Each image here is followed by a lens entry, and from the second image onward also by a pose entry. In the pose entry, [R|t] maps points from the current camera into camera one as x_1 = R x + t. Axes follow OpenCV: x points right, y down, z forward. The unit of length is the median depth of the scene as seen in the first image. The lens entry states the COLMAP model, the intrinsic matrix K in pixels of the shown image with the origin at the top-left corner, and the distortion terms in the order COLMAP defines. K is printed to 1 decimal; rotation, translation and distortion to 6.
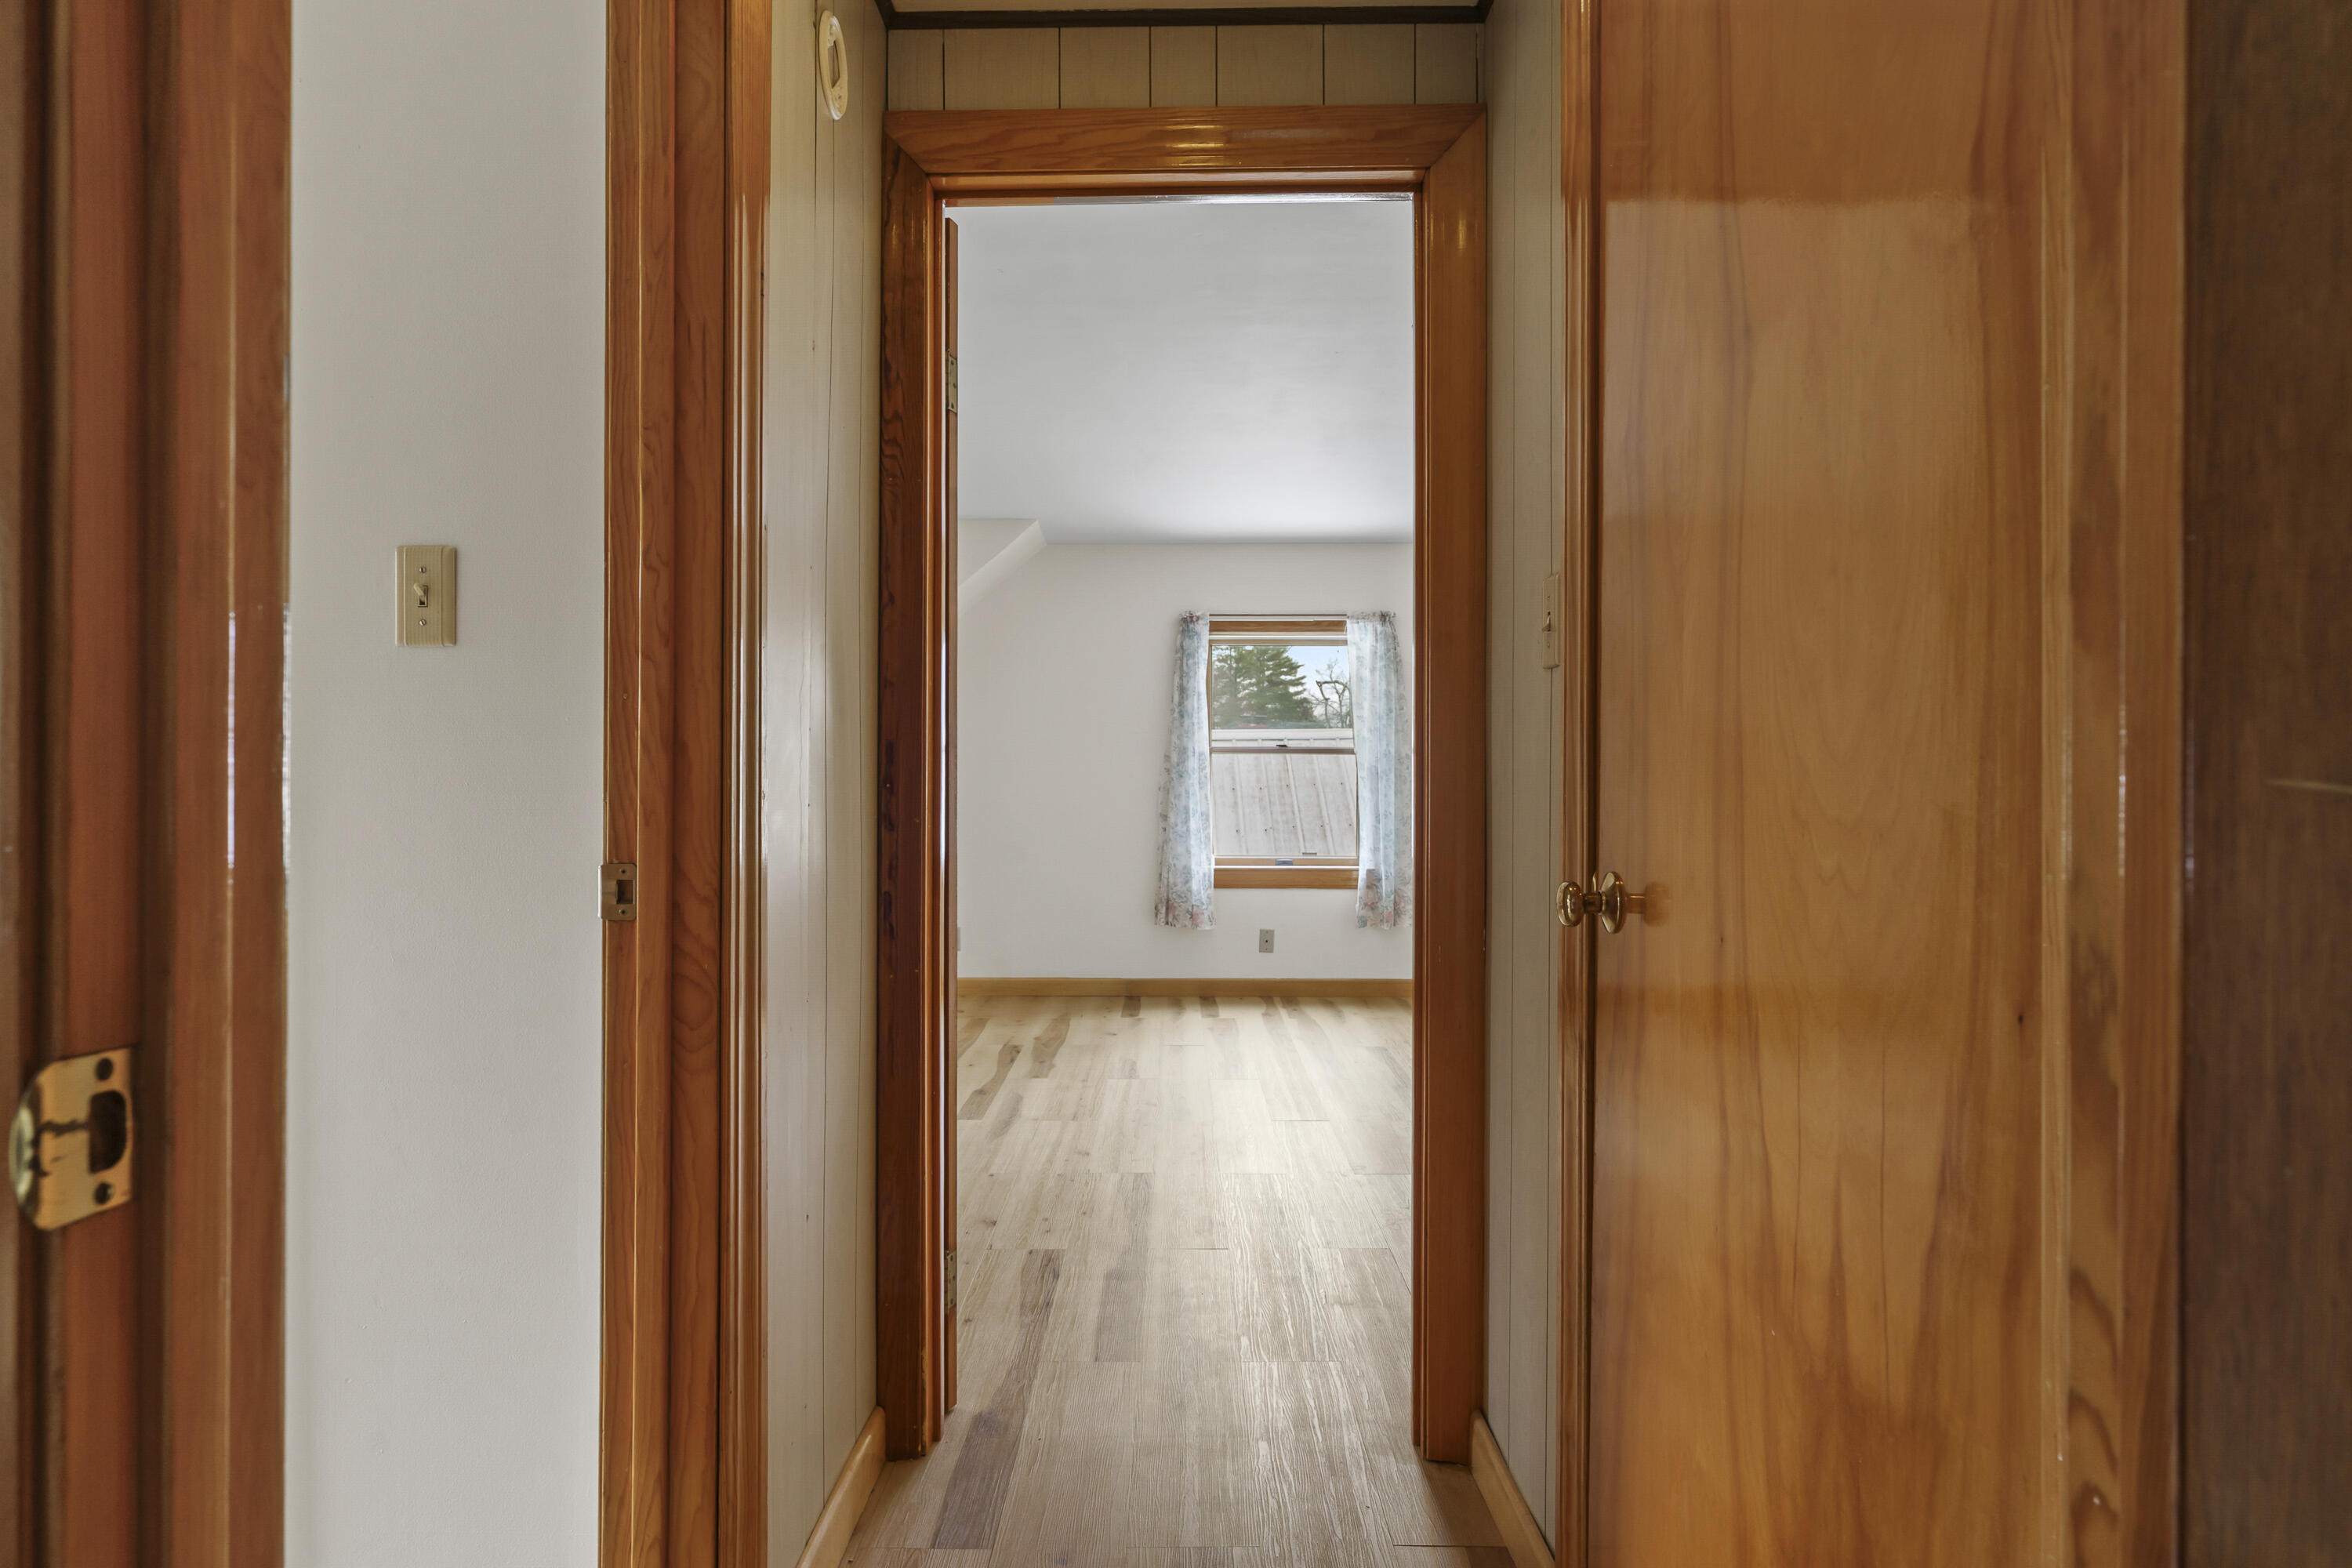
lens RADIAL K [[1440.1, 0, 1172.6], [0, 1440.1, 773.4], [0, 0, 1]] dist [0.000355, 0.000207]
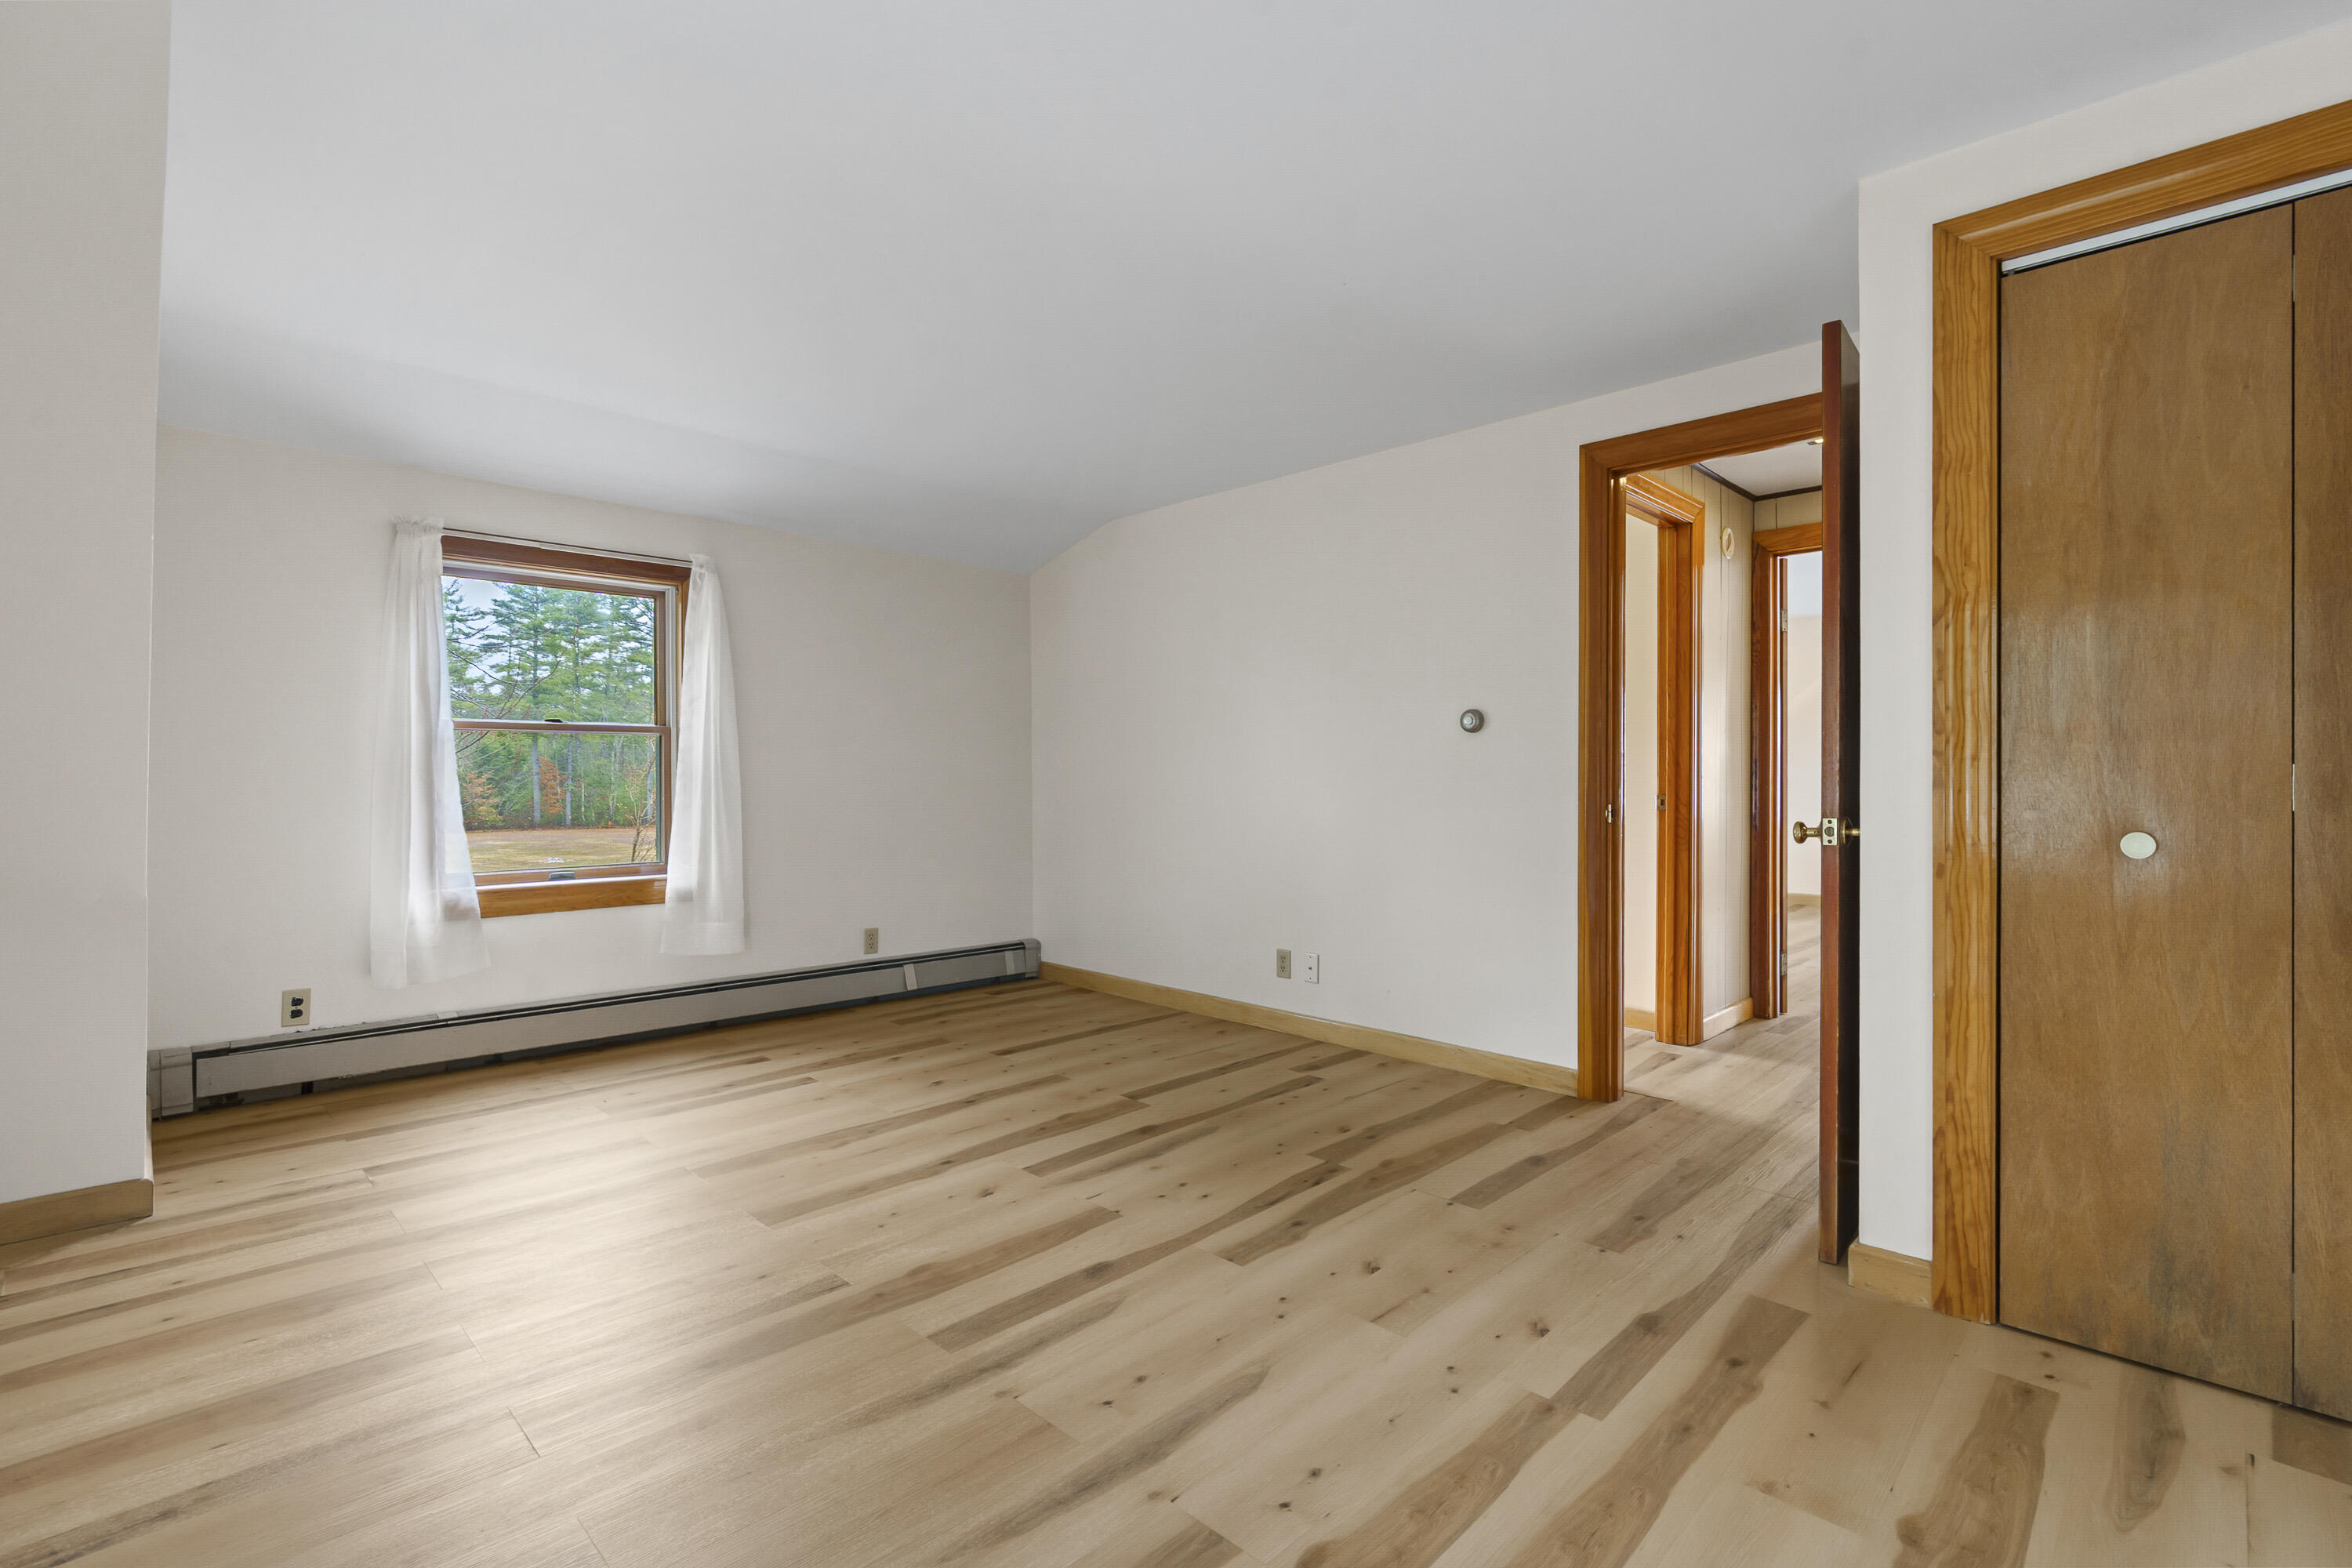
lens RADIAL K [[1084.6, 0, 1126.5], [0, 1084.6, 785.5], [0, 0, 1]] dist [-0.004979, -0.000803]
pose [[0.709686, 0.001599, -0.704516, 0.522740], [0.003866, 0.999974, 0.006163, 0.011643], [0.704508, -0.007097, 0.709661, -1.681511]]
